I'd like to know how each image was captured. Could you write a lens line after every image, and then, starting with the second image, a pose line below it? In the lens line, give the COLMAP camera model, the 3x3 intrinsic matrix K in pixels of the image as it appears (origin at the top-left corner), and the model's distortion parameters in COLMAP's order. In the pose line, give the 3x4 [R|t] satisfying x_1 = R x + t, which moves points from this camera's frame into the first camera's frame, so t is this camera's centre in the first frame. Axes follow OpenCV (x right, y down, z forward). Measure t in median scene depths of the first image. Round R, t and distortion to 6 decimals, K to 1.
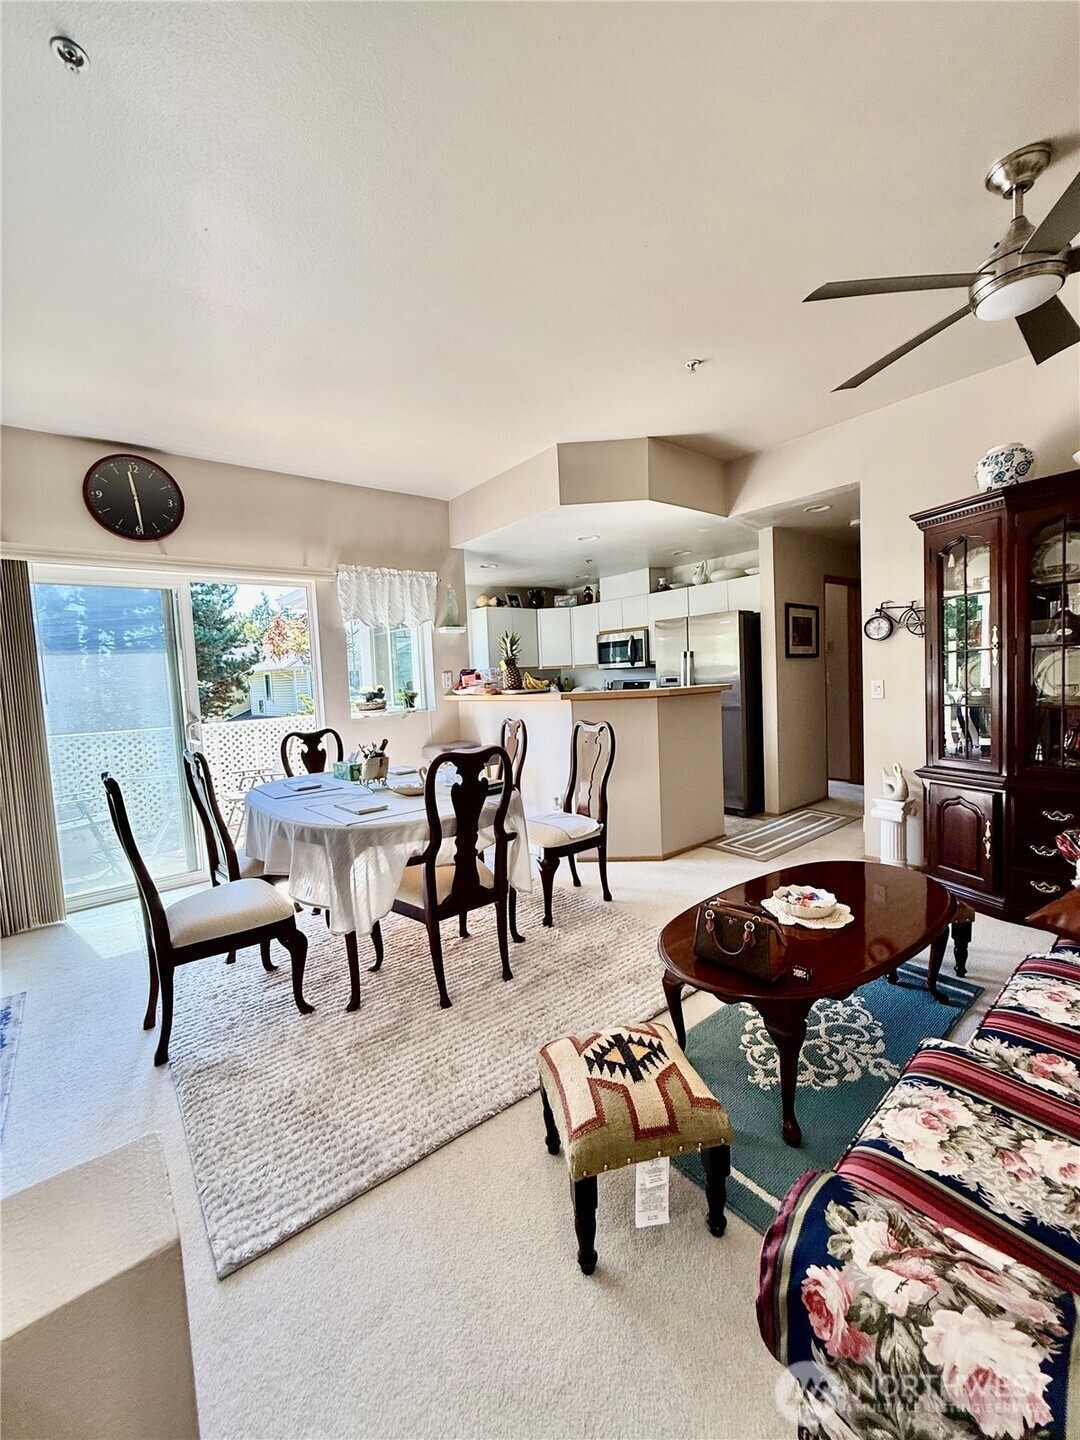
lens RADIAL K [[575.1, 0, 542.3], [0, 575.1, 710.4], [0, 0, 1]] dist [-0.000465, 0.000517]
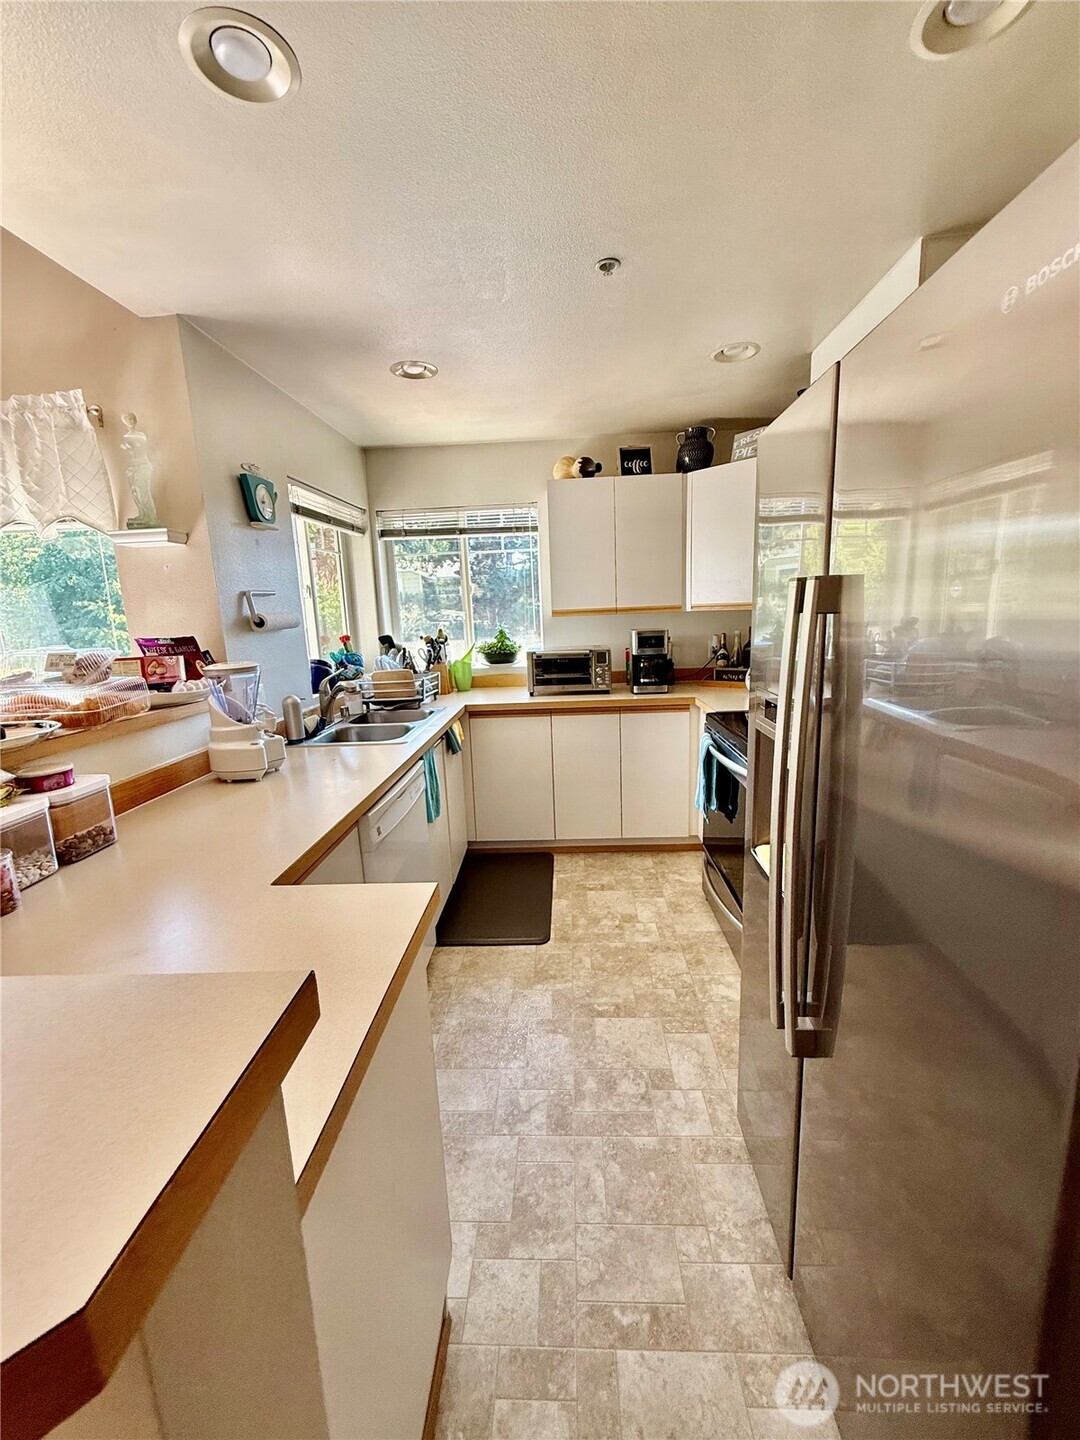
lens RADIAL K [[575.1, 0, 542.3], [0, 575.1, 710.4], [0, 0, 1]] dist [-0.000465, 0.000517]
pose [[0.744249, 0.133028, -0.654520, 0.236046], [-0.035495, 0.986457, 0.160131, -0.067107], [0.666958, -0.095945, 0.738892, 0.620290]]
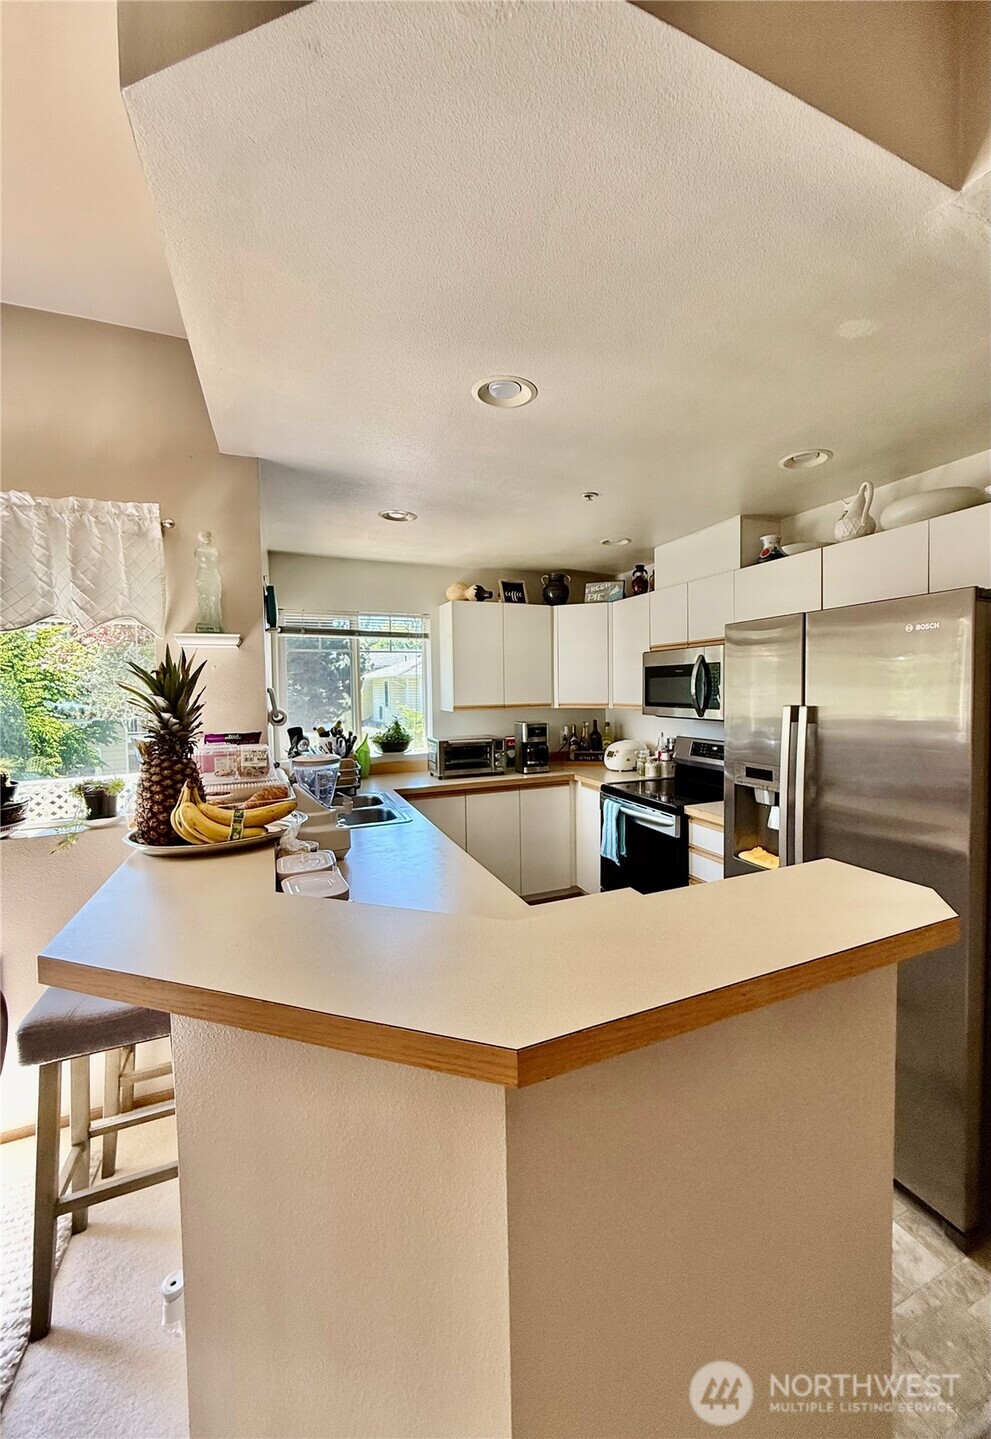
lens RADIAL K [[574.4, 0, 541.6], [0, 574.4, 711.7], [0, 0, 1]] dist [-0.000996, -0.000035]
pose [[0.966779, 0.043197, -0.251938, 0.140583], [-0.046375, 0.998902, -0.006684, -0.067483], [0.251372, 0.018145, 0.967720, 0.457915]]
